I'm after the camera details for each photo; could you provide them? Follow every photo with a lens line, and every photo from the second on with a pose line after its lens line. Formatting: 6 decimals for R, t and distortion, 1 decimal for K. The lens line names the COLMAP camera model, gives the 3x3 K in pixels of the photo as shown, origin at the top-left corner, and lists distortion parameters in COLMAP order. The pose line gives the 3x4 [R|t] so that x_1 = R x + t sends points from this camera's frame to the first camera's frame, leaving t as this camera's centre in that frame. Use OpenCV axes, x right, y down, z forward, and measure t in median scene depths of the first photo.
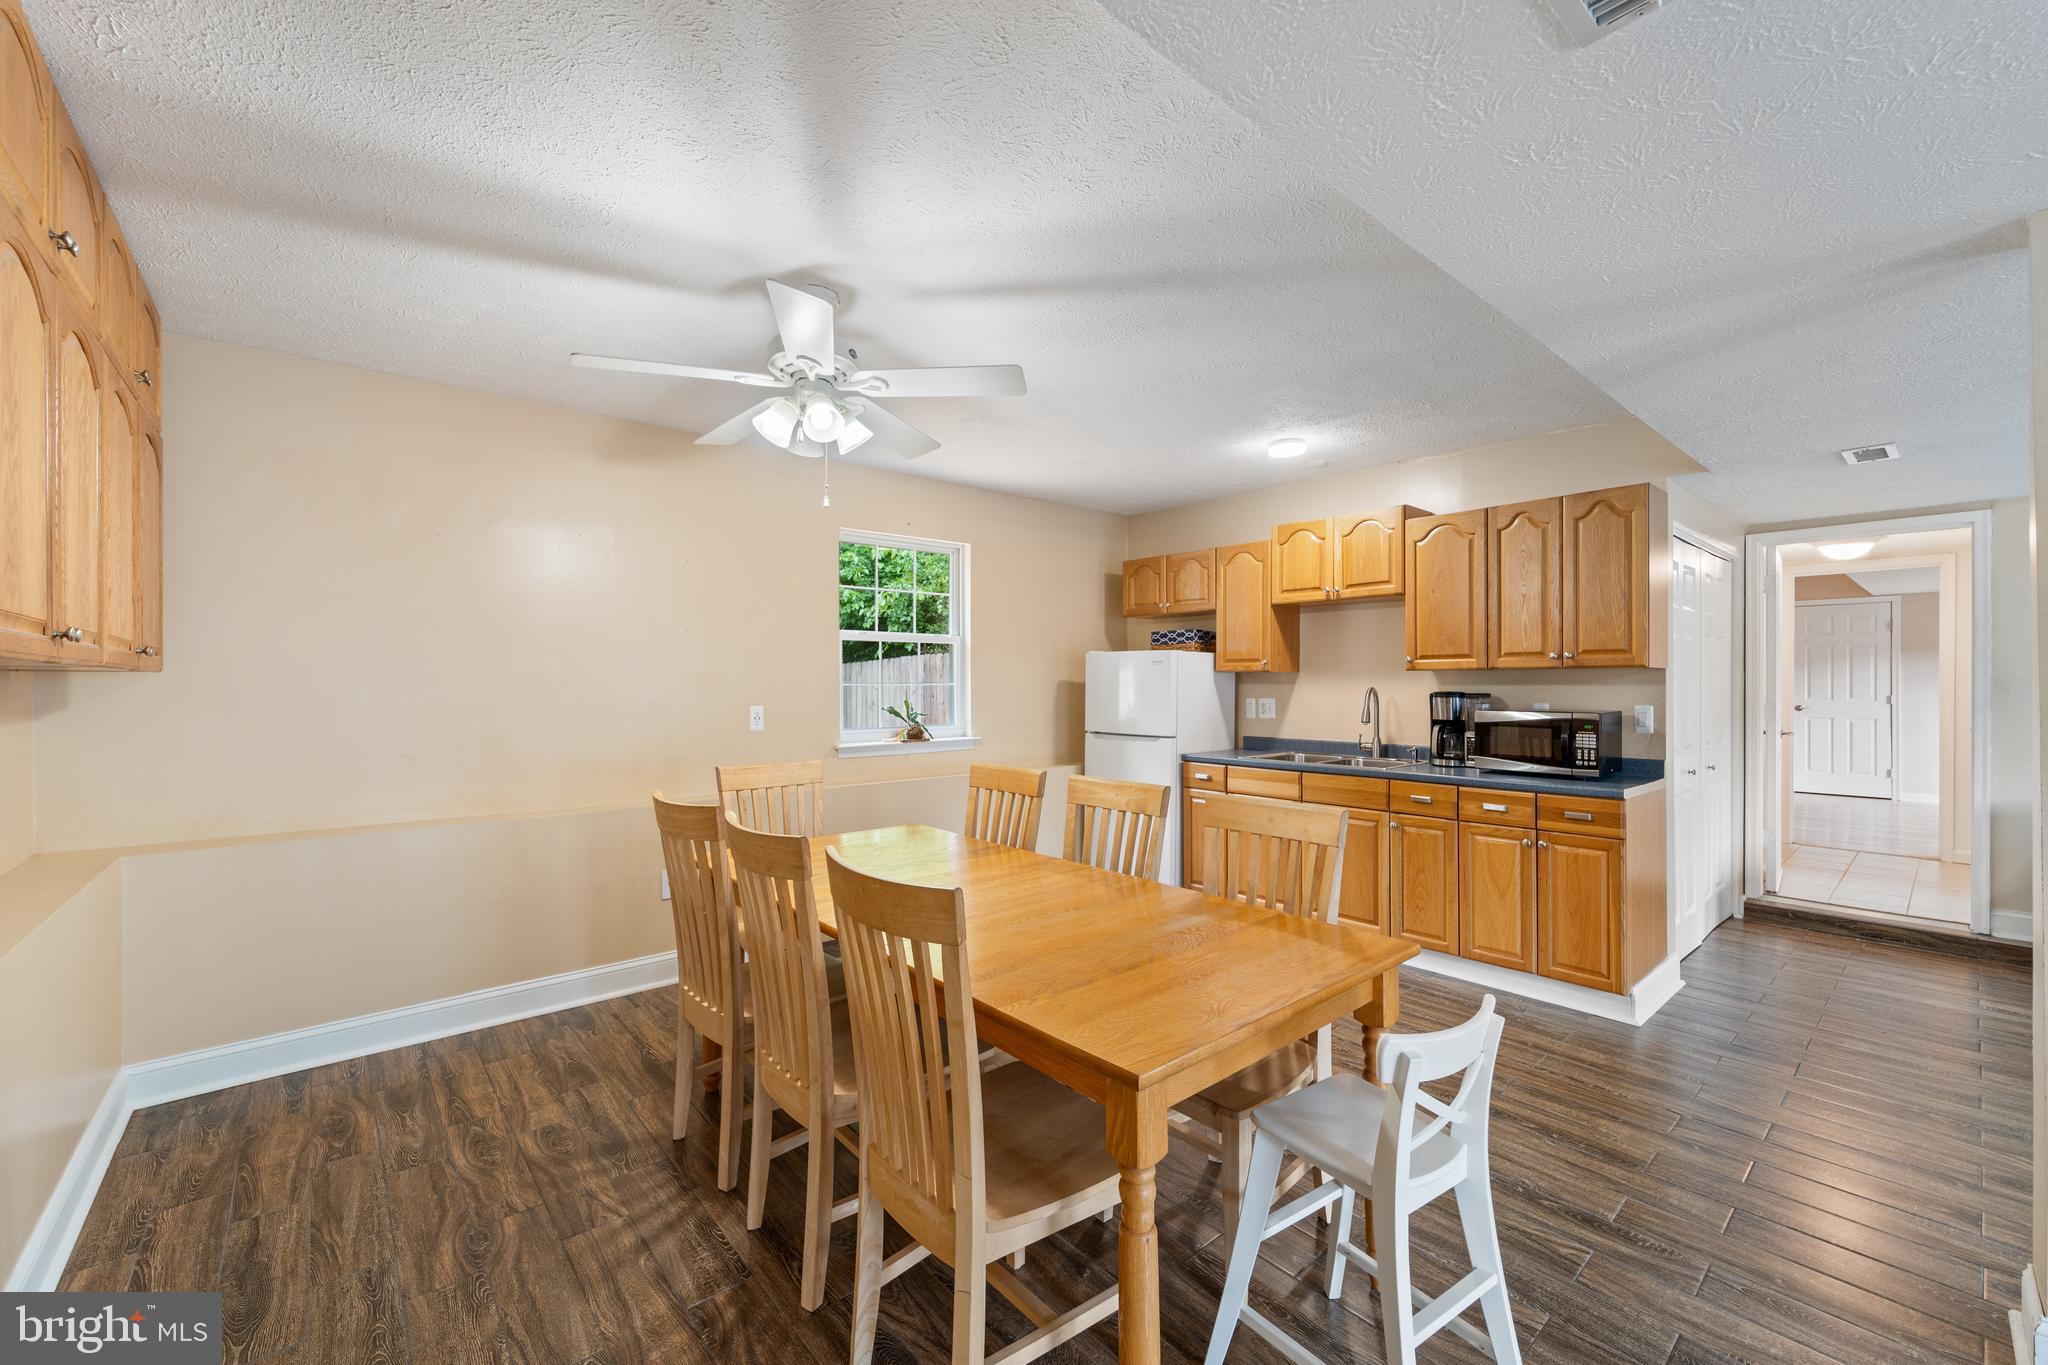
lens RADIAL K [[824.3, 0, 1029.3], [0, 824.3, 677.6], [0, 0, 1]] dist [0.000795, -0.001042]
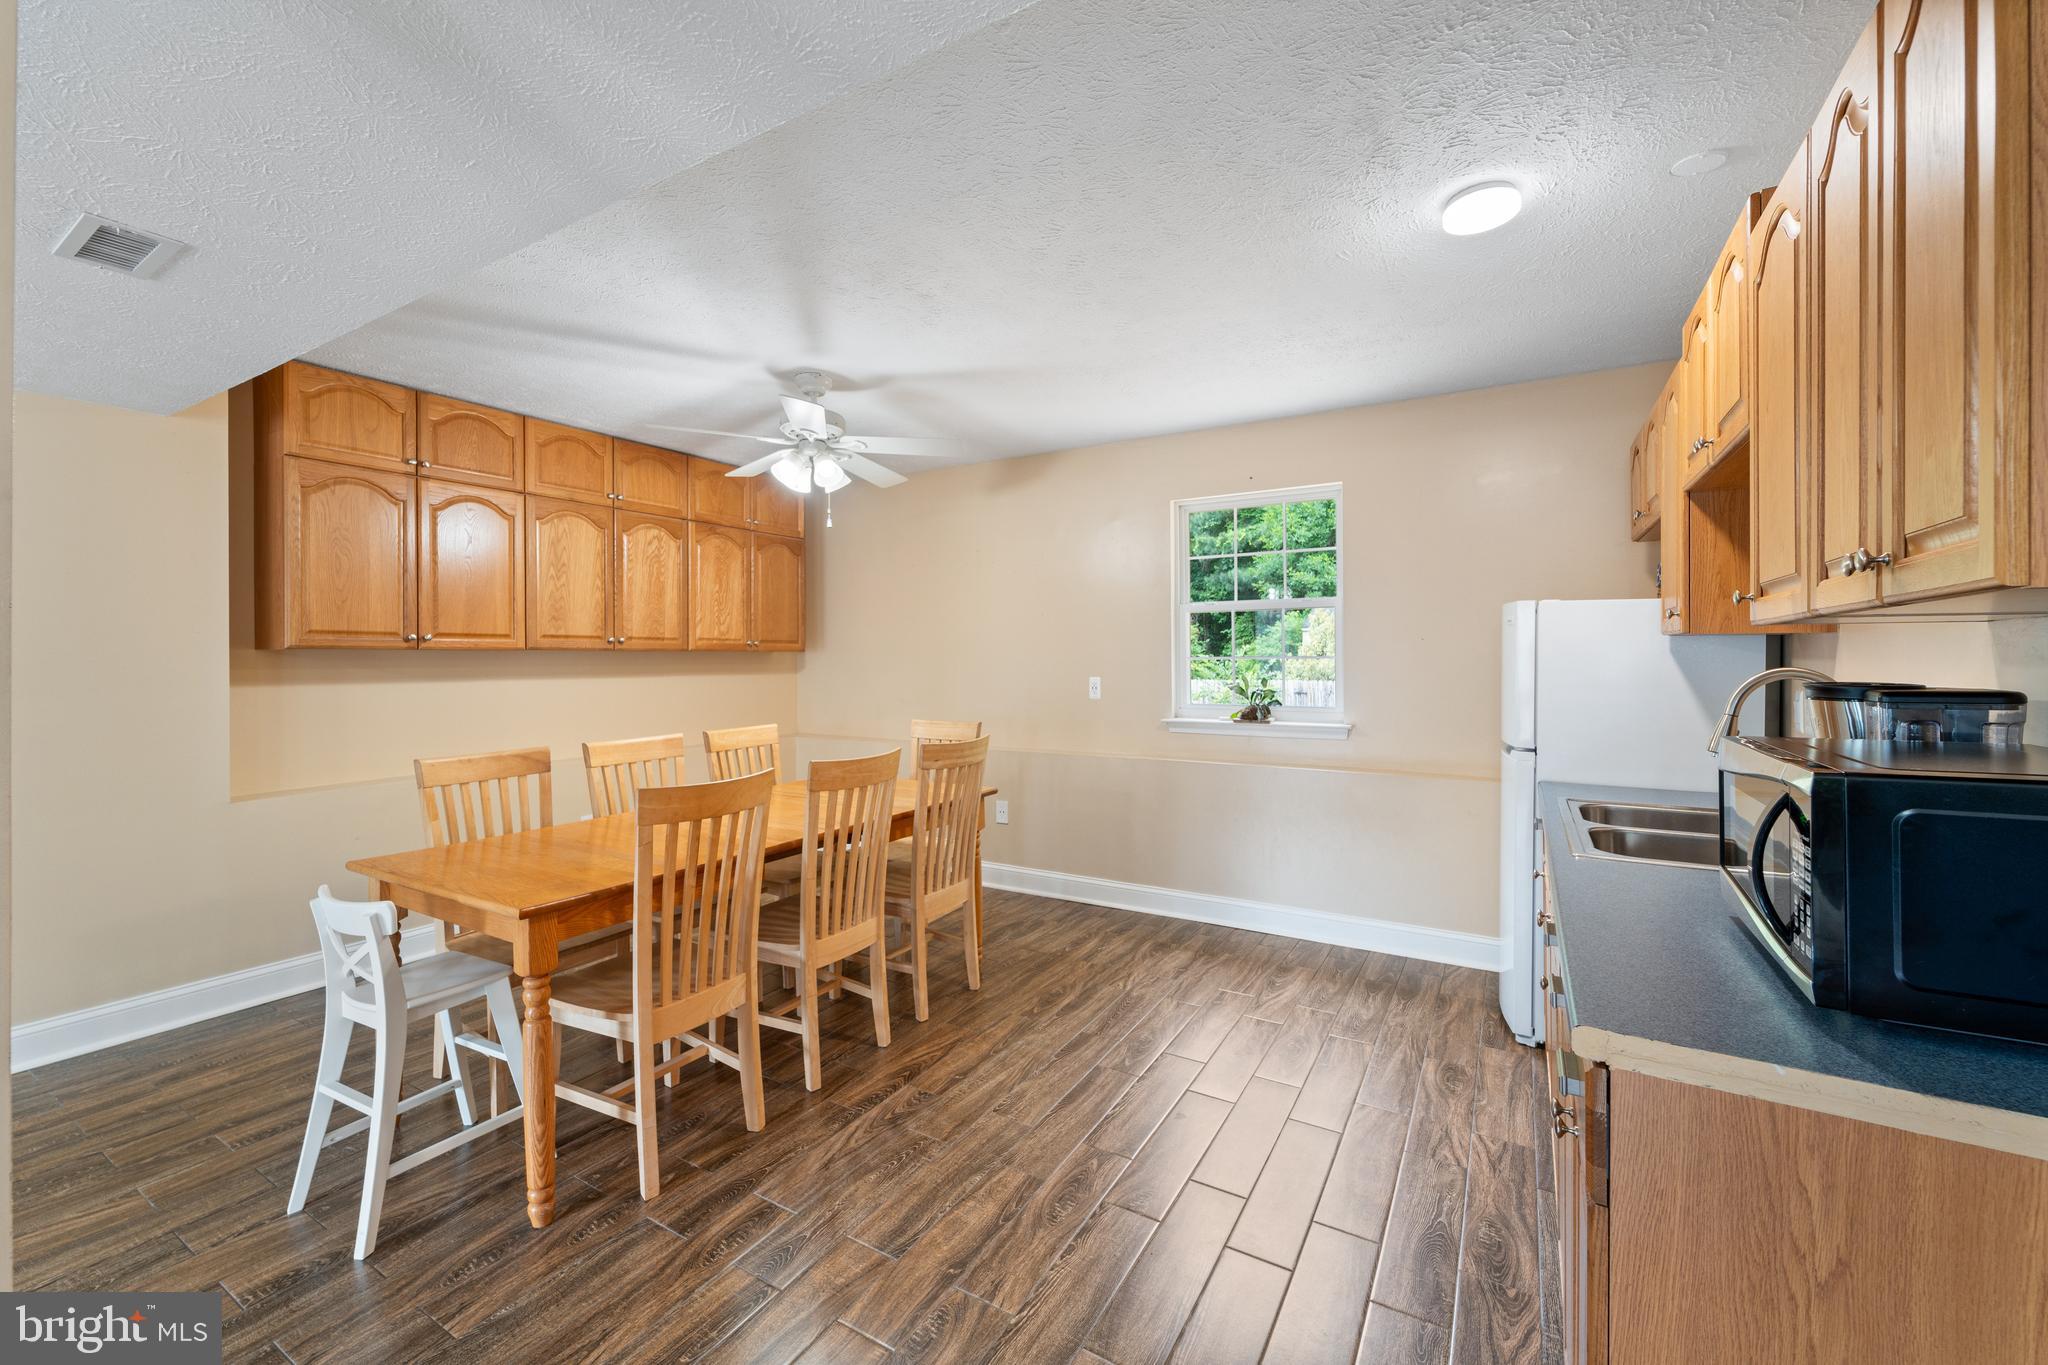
lens RADIAL K [[824.3, 0, 1015.0], [0, 824.3, 657.3], [0, 0, 1]] dist [0.000795, -0.001042]
pose [[0.308592, 0.000840, -0.951194, 0.630774], [0.003291, 0.999993, 0.001951, 0.004067], [0.951189, -0.003732, 0.308587, 0.481468]]
